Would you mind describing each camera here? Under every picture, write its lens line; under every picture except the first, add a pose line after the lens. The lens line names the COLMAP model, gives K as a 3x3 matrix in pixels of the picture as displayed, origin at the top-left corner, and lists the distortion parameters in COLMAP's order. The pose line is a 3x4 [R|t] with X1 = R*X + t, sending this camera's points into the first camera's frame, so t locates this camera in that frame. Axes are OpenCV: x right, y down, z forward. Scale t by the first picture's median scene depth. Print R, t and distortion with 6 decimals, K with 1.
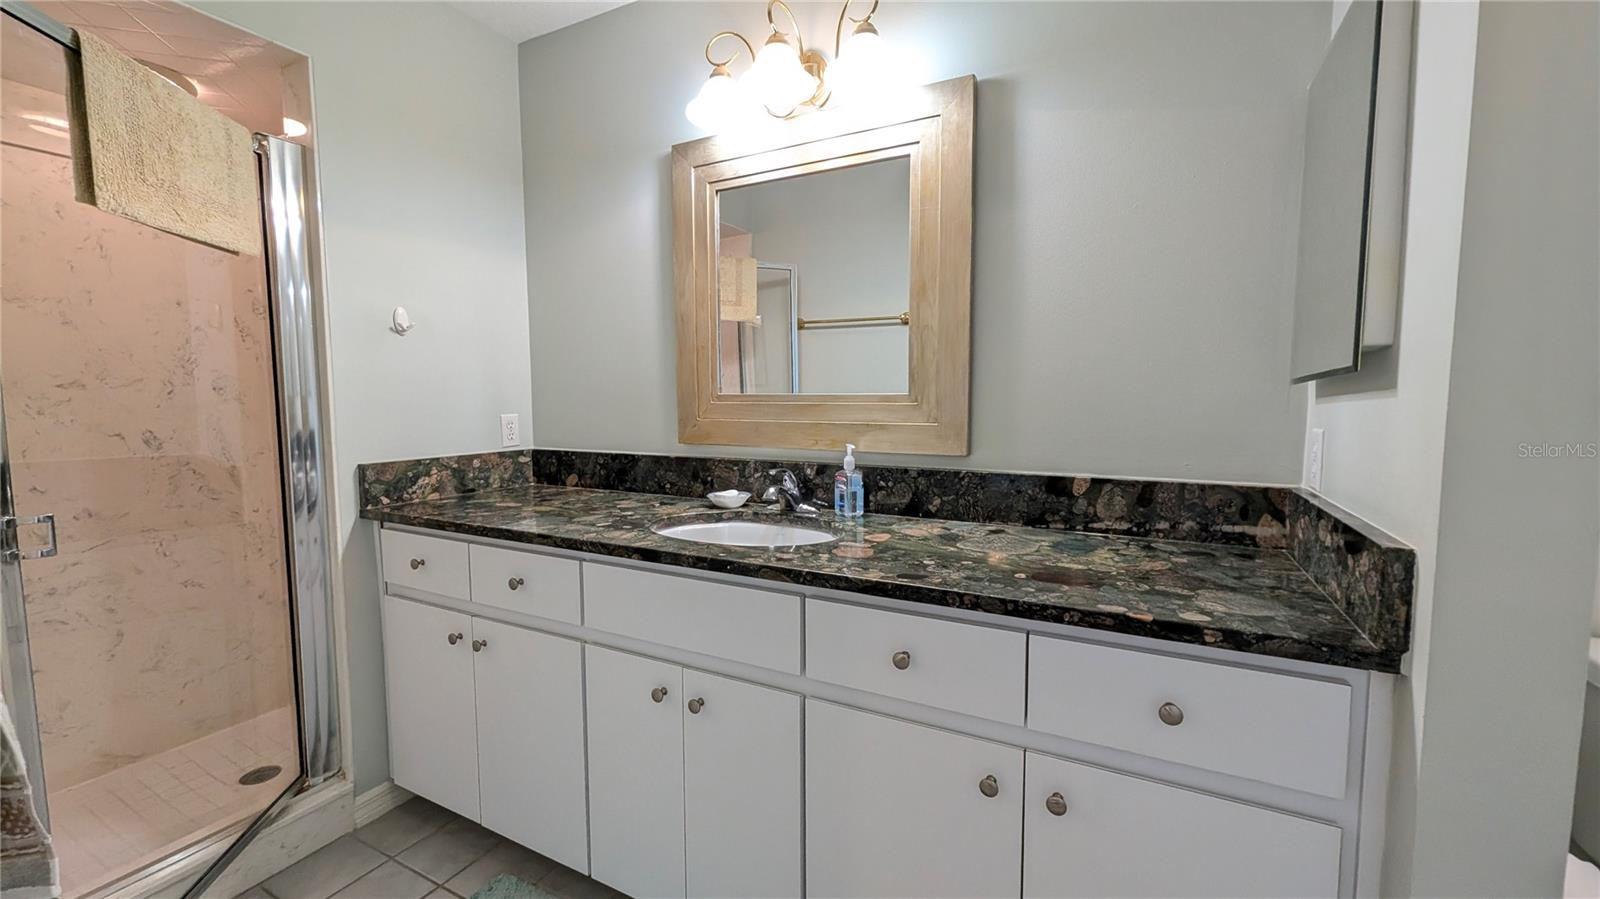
lens RADIAL K [[626.4, 0, 803.4], [0, 626.4, 446.3], [0, 0, 1]] dist [0.001223, -0.000031]
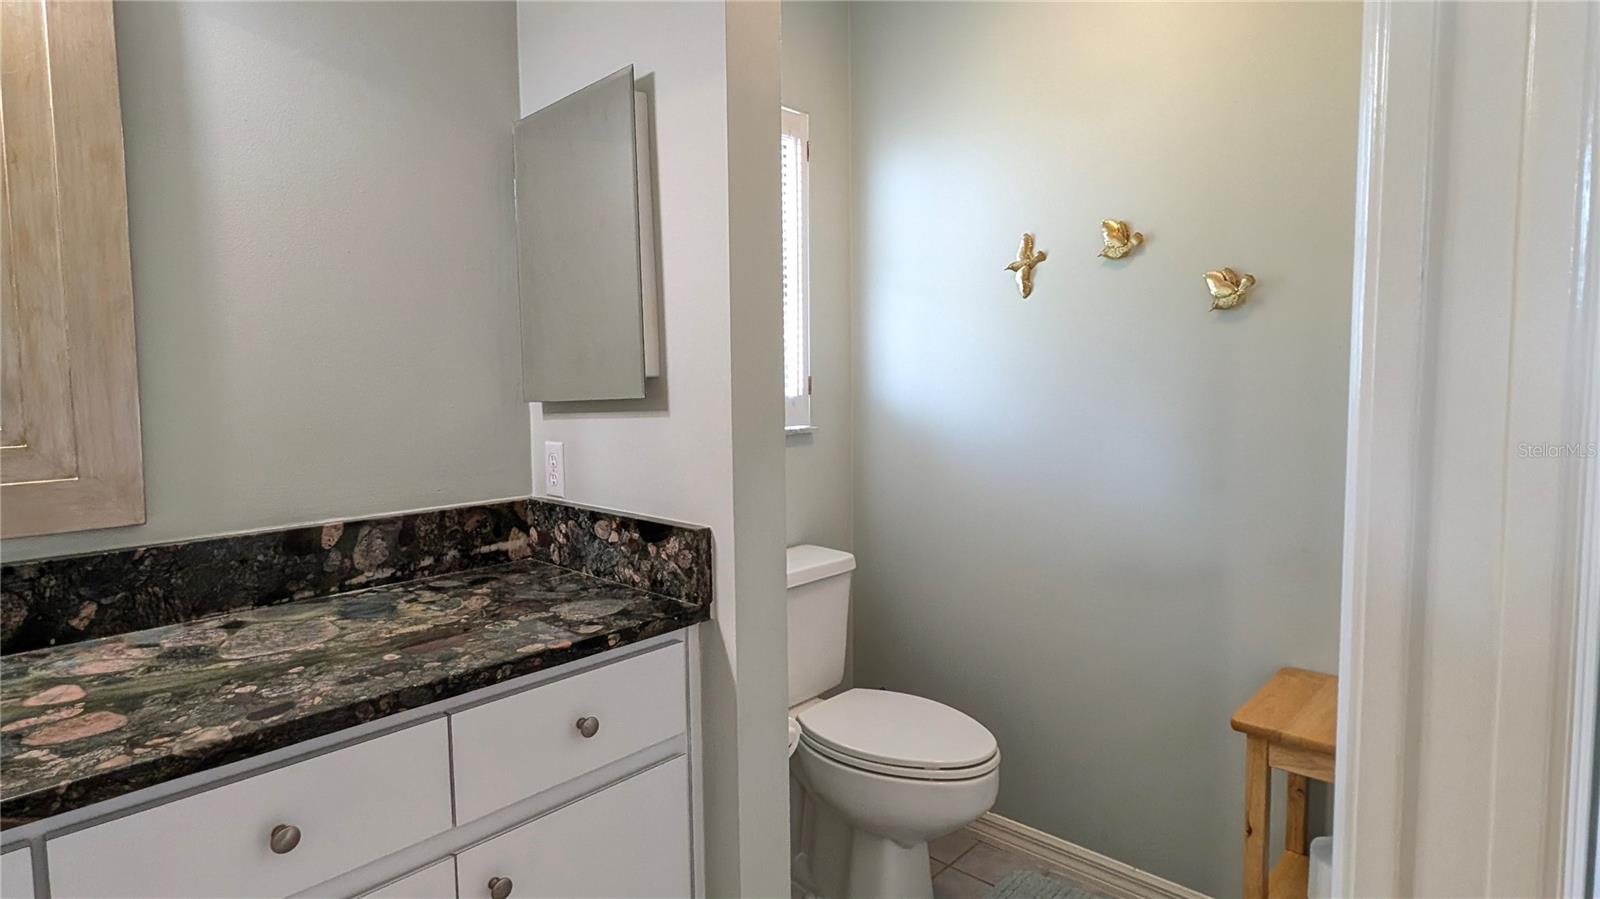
lens RADIAL K [[849.7, 0, 800.7], [0, 849.7, 441.4], [0, 0, 1]] dist [0.001196, 0.000216]
pose [[0.251432, -0.077440, 0.964772, -0.461983], [0.087263, 0.994548, 0.057088, -0.068387], [-0.963933, 0.069836, 0.256819, 0.181528]]
